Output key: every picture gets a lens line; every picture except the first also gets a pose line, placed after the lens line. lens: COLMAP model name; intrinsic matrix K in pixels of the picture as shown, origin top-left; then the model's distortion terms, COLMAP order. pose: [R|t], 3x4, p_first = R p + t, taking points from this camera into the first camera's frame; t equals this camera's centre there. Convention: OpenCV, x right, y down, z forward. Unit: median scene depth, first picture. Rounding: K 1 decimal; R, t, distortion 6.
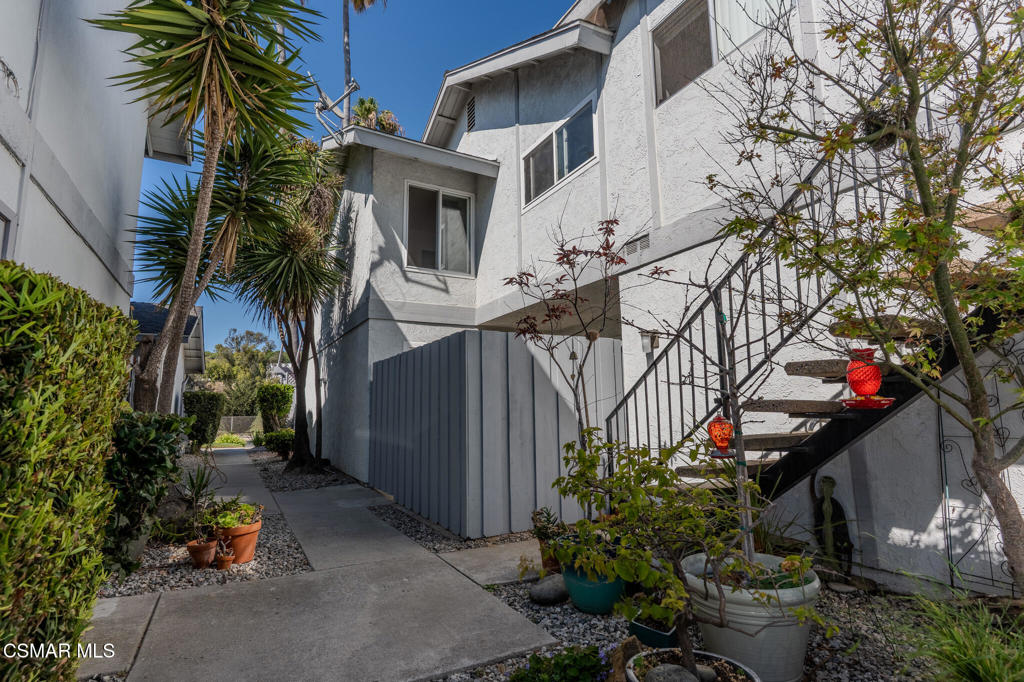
lens RADIAL K [[503.7, 0, 512.0], [0, 503.7, 341.0], [0, 0, 1]] dist [0.005063, 0.000428]
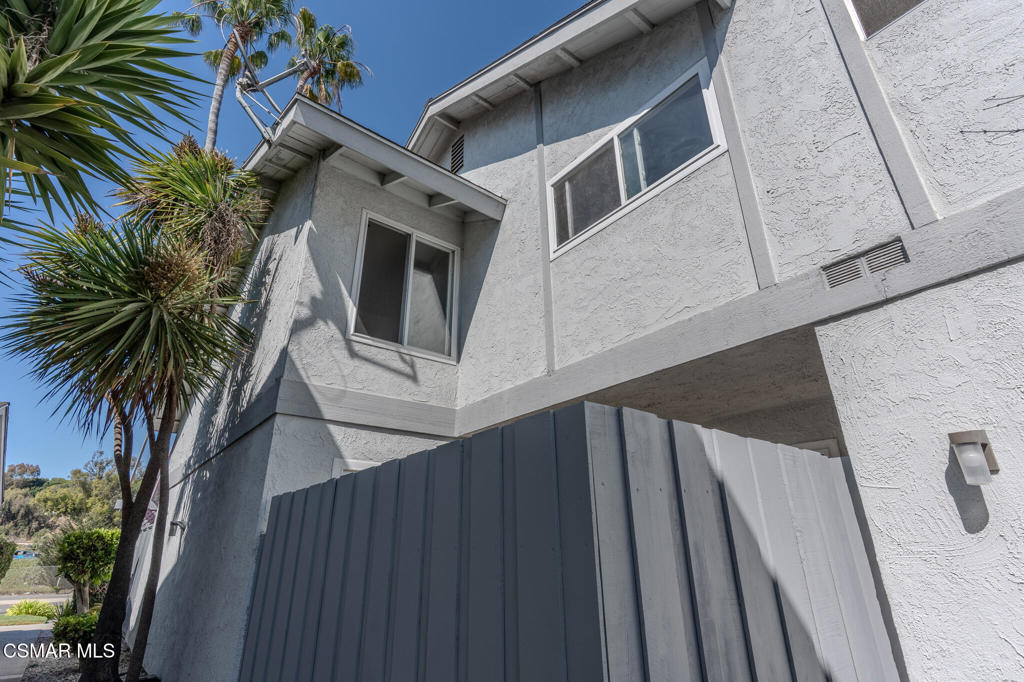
lens RADIAL K [[503.7, 0, 512.0], [0, 503.7, 341.0], [0, 0, 1]] dist [0.005063, 0.000428]
pose [[0.986356, 0.065586, 0.150997, -0.111375], [-0.024465, 0.965427, -0.259523, 0.015692], [-0.162798, 0.252288, 0.953859, 0.386988]]
